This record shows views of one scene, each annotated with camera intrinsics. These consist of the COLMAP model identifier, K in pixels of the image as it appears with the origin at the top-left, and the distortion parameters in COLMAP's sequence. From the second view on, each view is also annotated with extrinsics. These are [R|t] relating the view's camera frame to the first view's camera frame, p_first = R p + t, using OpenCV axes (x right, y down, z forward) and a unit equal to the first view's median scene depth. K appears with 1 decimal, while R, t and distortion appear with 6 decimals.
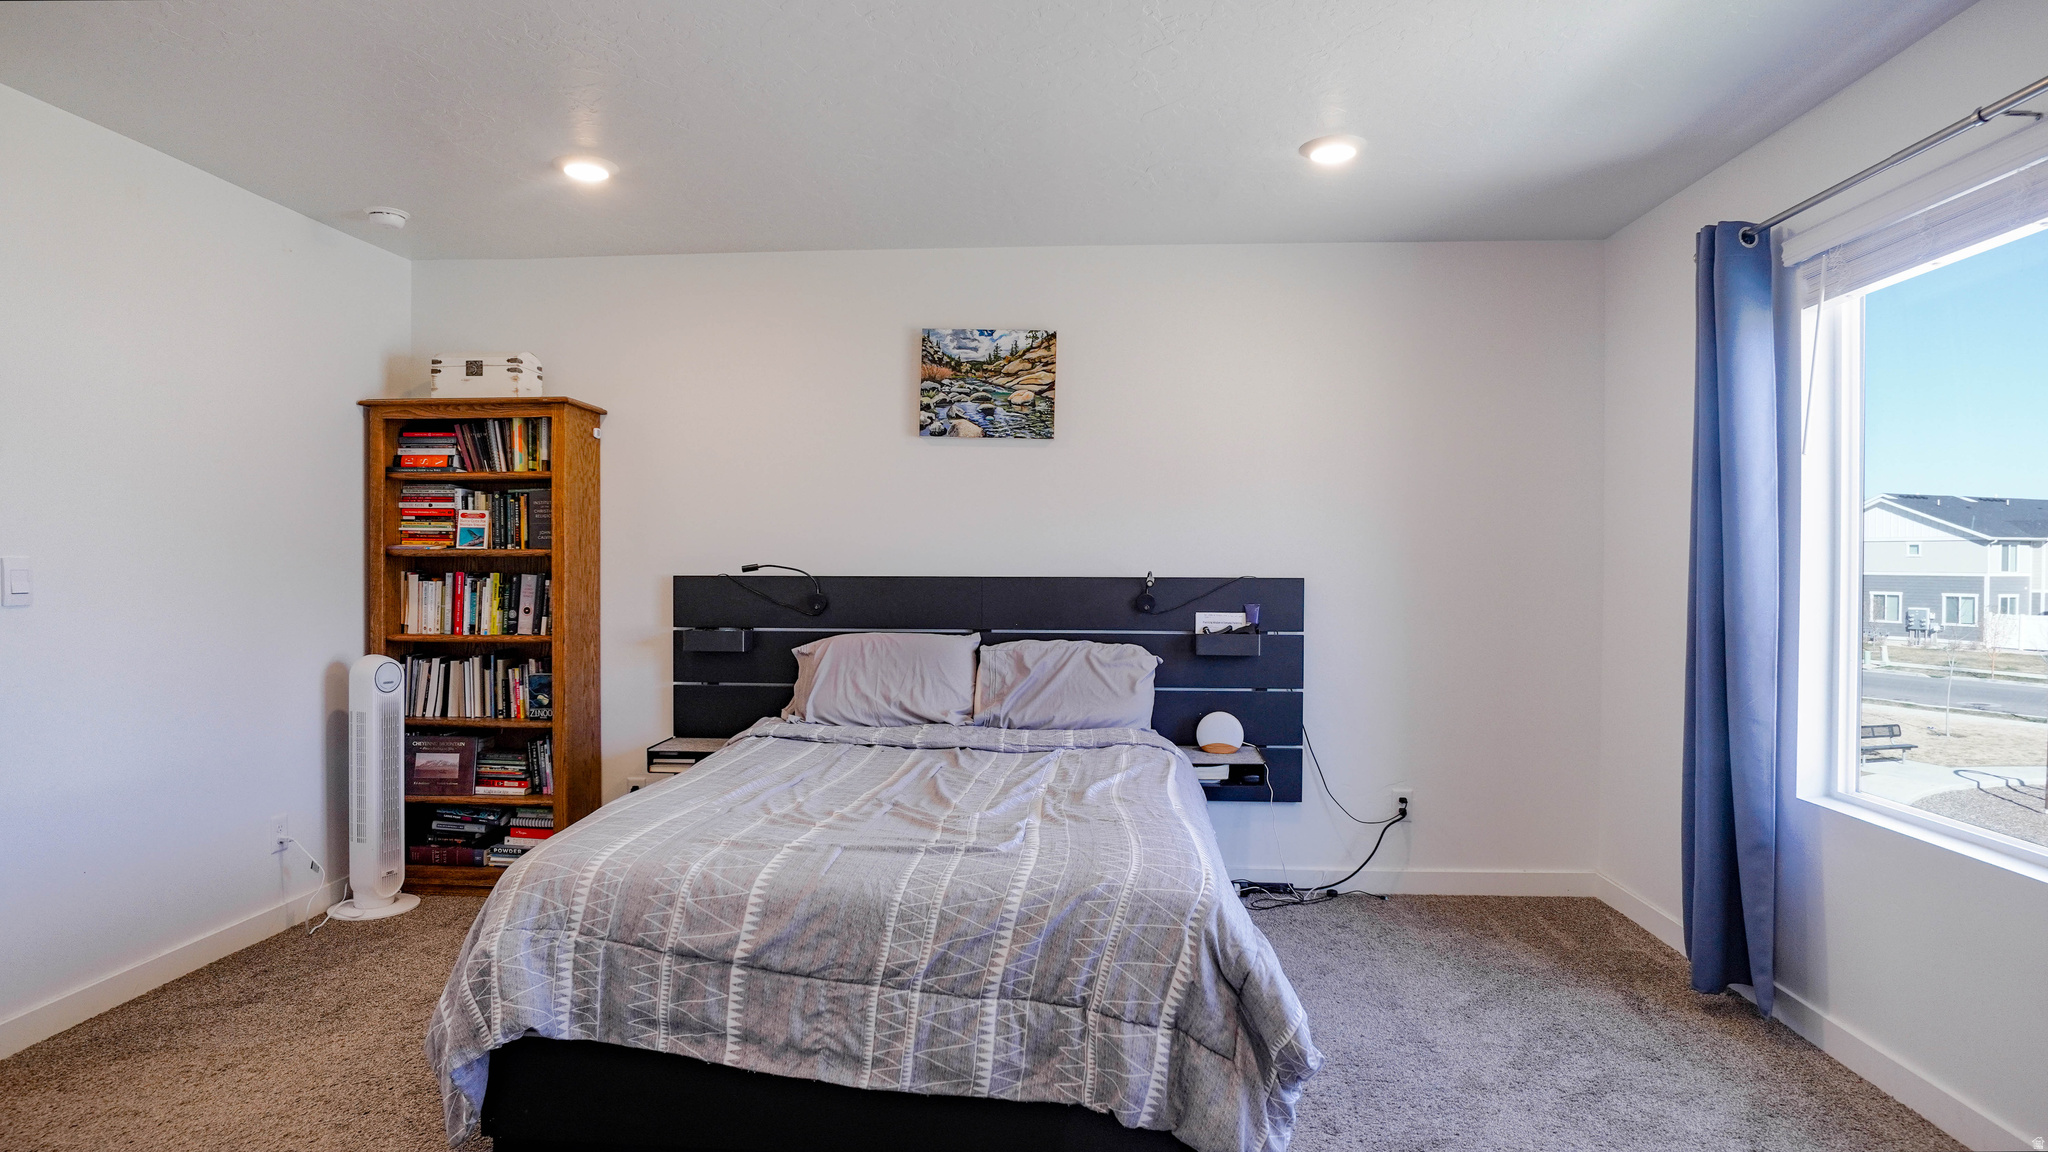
lens RADIAL K [[1106.0, 0, 1026.6], [0, 1106.0, 577.3], [0, 0, 1]] dist [-0.037352, 0.008609]
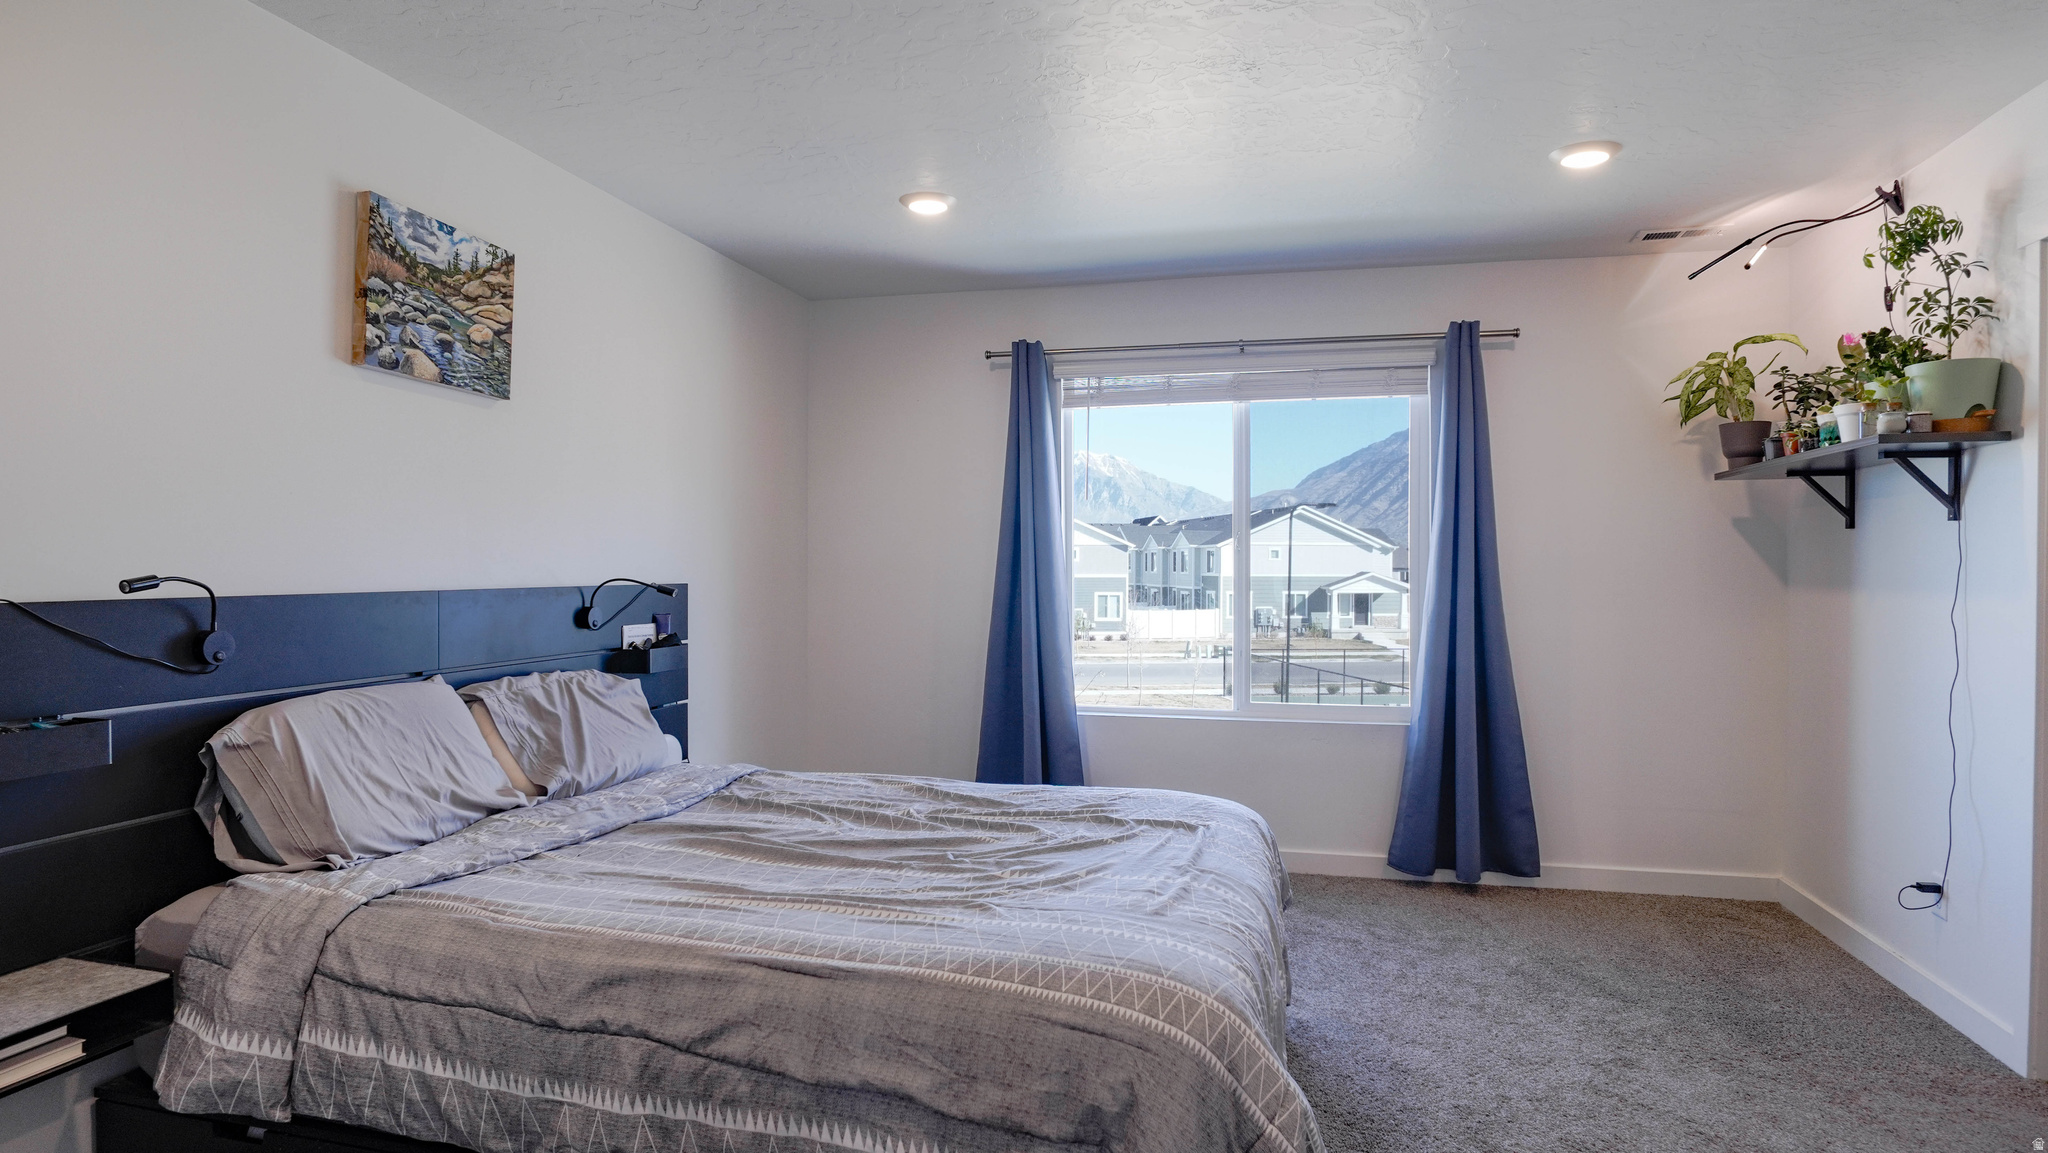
lens RADIAL K [[1106.0, 0, 1020.2], [0, 1106.0, 561.9], [0, 0, 1]] dist [-0.037352, 0.008609]
pose [[0.195963, 0.000868, 0.980611, -0.622208], [-0.001439, 0.999999, -0.000598, -0.017643], [-0.980610, -0.001294, 0.195964, 0.524482]]
